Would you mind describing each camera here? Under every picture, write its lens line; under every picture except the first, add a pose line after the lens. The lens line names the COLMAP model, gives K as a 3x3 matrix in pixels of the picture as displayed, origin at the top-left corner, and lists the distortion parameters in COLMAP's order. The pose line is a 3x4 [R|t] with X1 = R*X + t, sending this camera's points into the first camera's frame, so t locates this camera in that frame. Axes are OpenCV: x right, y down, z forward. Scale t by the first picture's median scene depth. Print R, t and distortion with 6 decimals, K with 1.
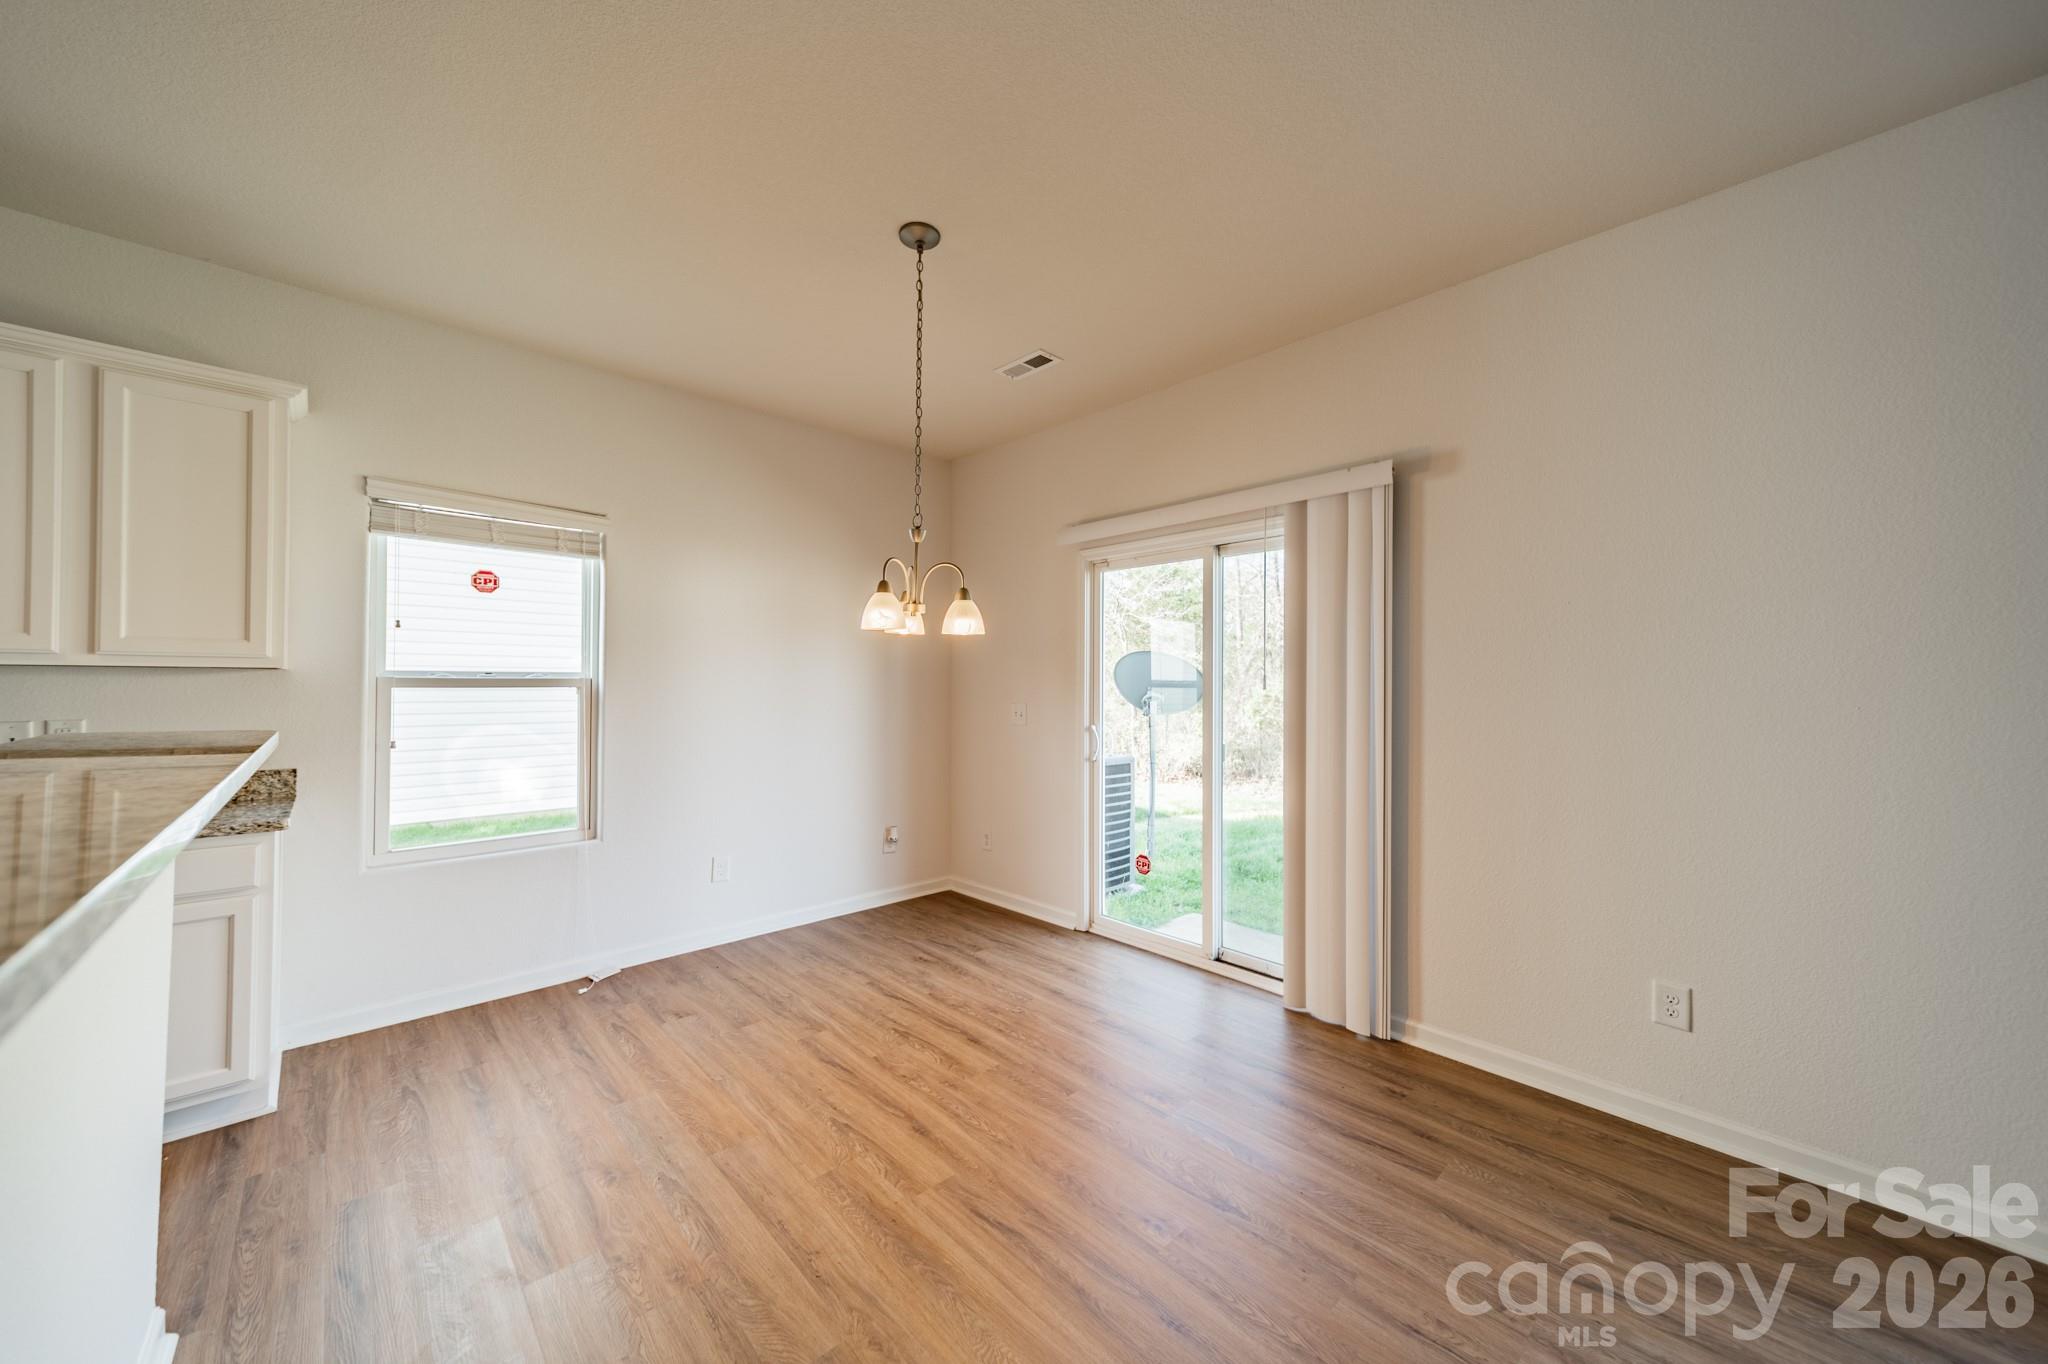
lens RADIAL K [[734.5, 0, 1022.0], [0, 734.5, 679.1], [0, 0, 1]] dist [0.012658, 0.000128]
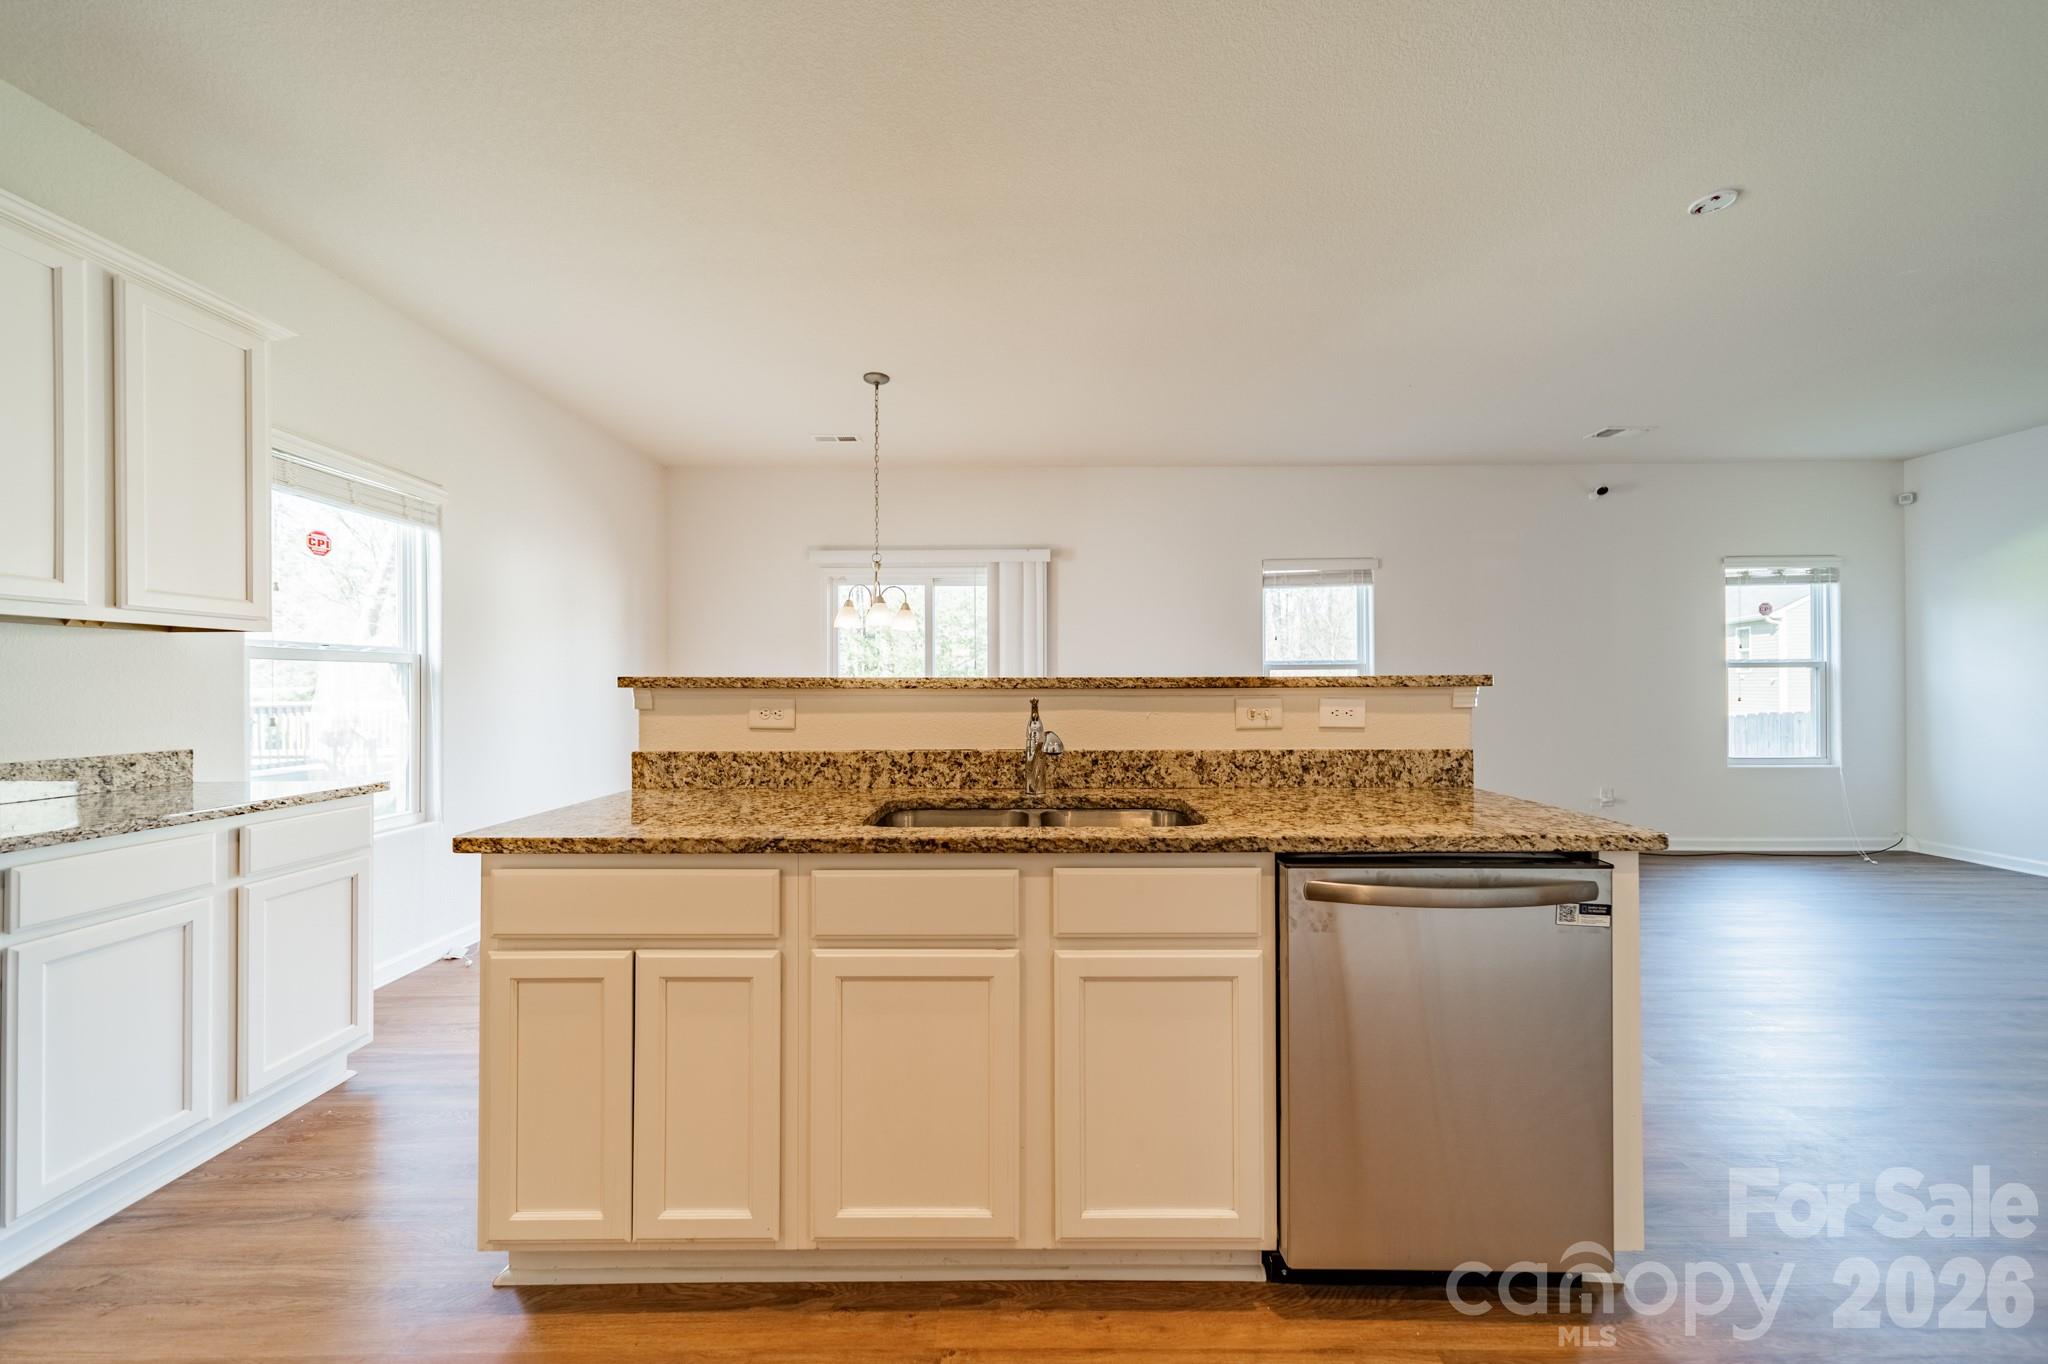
lens RADIAL K [[734.7, 0, 1030.0], [0, 734.7, 682.5], [0, 0, 1]] dist [0.009726, 0.000063]
pose [[0.688635, -0.004400, 0.725095, -0.868832], [-0.000087, 0.999981, 0.006151, 0.035558], [-0.725108, -0.004299, 0.688621, -0.272091]]
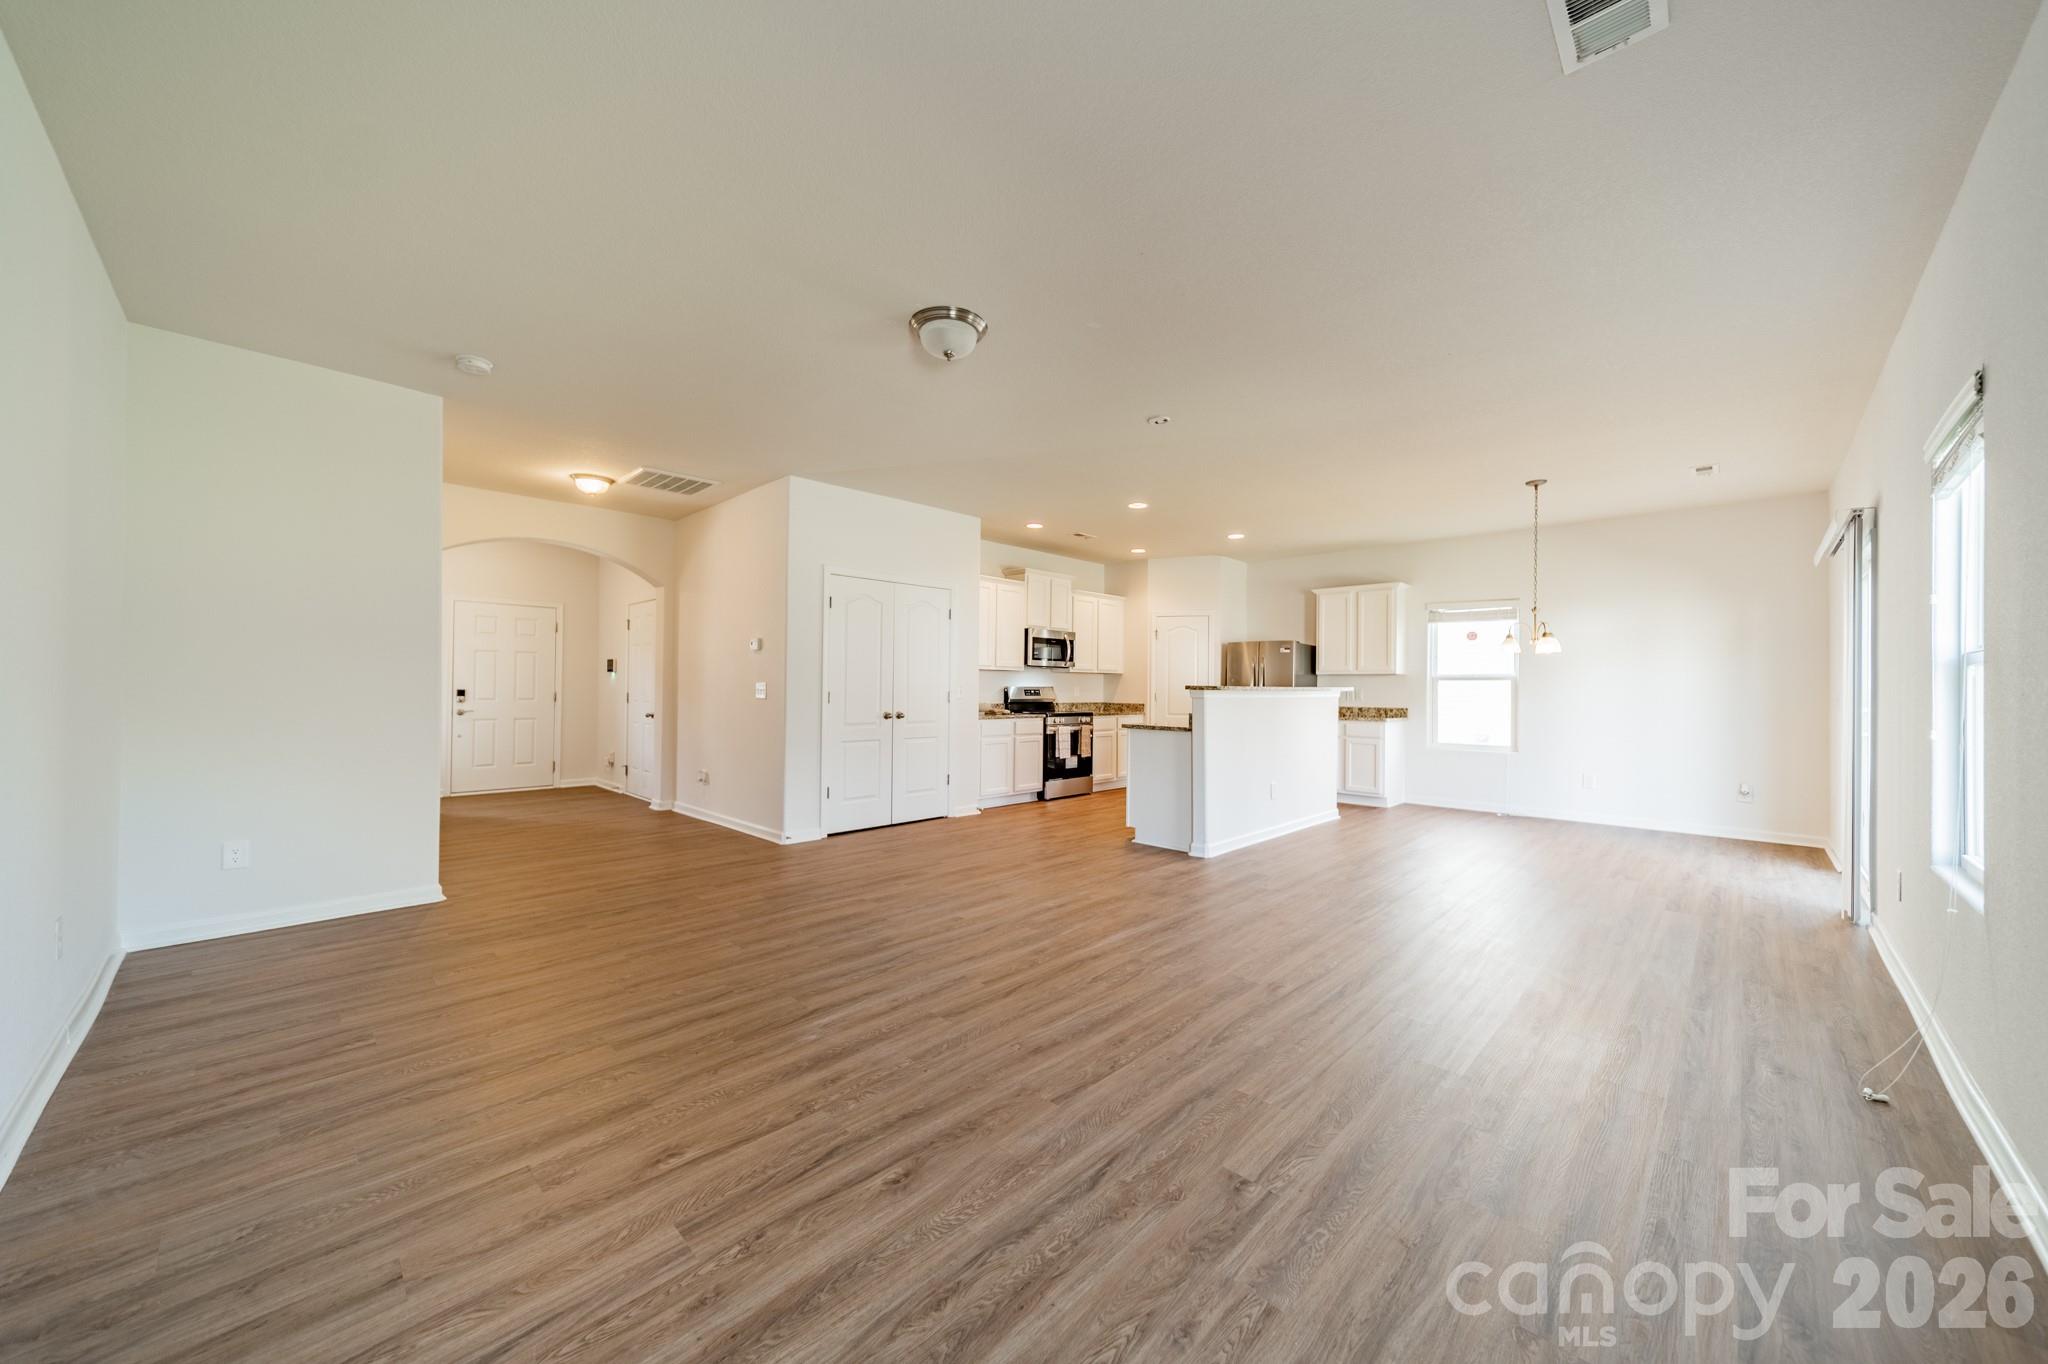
lens RADIAL K [[725.5, 0, 1028.2], [0, 725.5, 684.1], [0, 0, 1]] dist [0.007201, 0.000099]
pose [[0.041491, -0.008329, -0.999104, 1.709795], [0.001571, 0.999965, -0.008271, 0.043518], [0.999138, -0.001226, 0.041503, -0.574961]]
